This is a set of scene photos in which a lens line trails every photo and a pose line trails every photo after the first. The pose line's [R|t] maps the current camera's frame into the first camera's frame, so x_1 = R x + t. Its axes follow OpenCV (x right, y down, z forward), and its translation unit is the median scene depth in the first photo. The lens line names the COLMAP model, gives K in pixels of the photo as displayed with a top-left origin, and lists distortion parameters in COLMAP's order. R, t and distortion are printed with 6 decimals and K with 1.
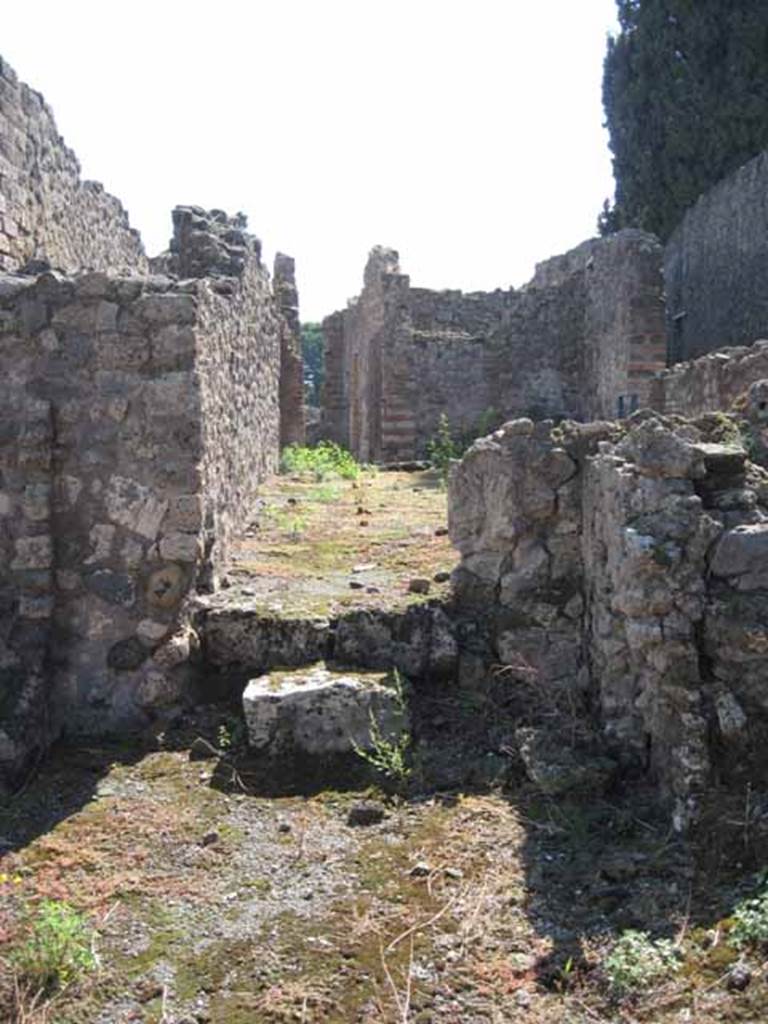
lens RADIAL K [[1060.6, 0, 429.3], [0, 1060.6, 519.7], [0, 0, 1]] dist [-0.094382, 0.000000]
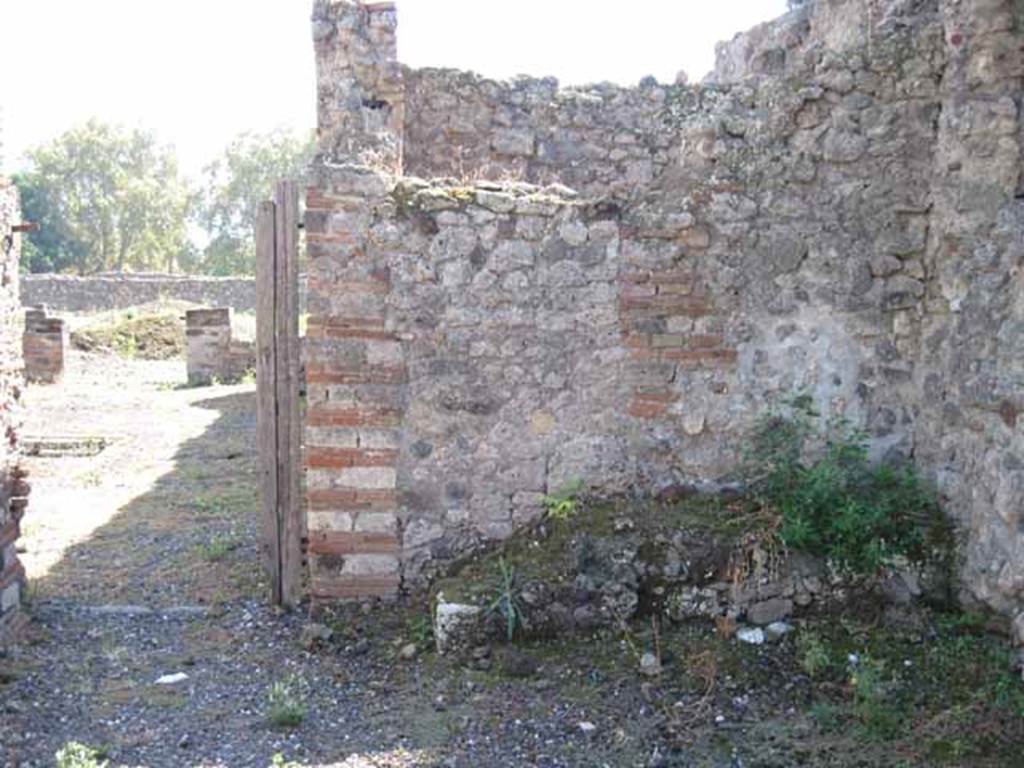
lens RADIAL K [[1060.6, 0, 516.7], [0, 1060.6, 420.1], [0, 0, 1]] dist [-0.094382, 0.000000]
pose [[0.999723, 0.021145, -0.010303, 0.023935], [-0.020673, 0.998821, 0.043934, -0.115856], [0.011220, -0.043709, 0.998981, 0.657036]]
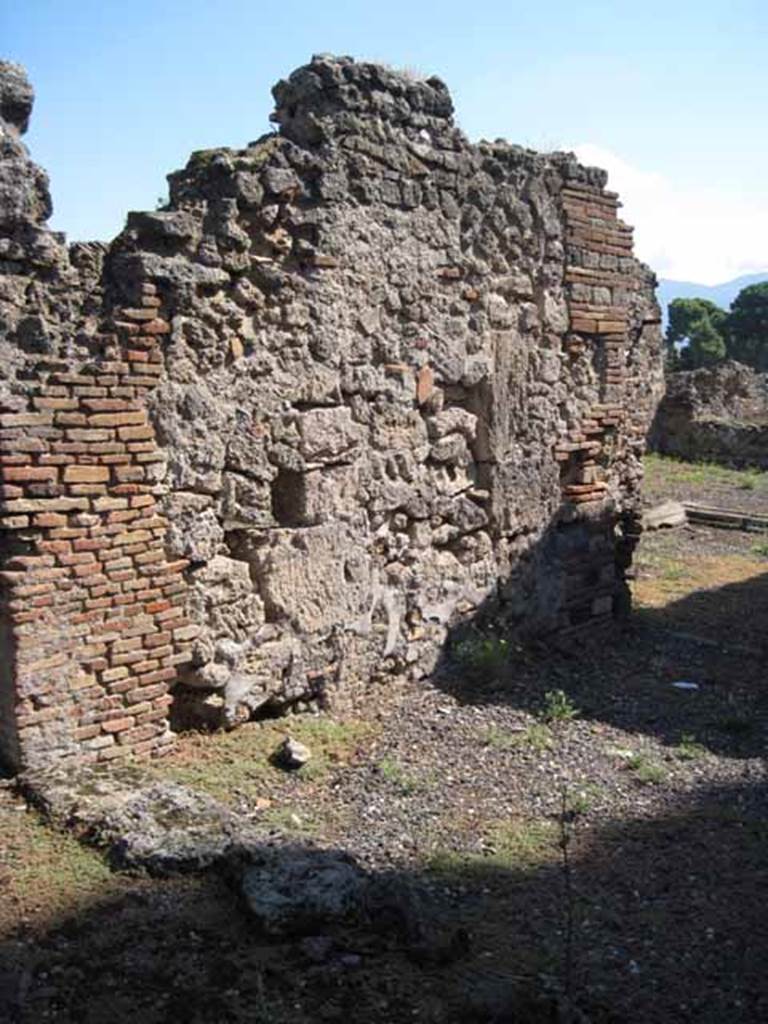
lens RADIAL K [[1060.6, 0, 417.8], [0, 1060.6, 483.0], [0, 0, 1]] dist [-0.094382, 0.000000]
pose [[0.663327, 0.111736, -0.739941, 0.109809], [-0.103963, 0.992961, 0.056745, -0.109839], [0.741073, 0.039286, 0.670274, 0.636427]]
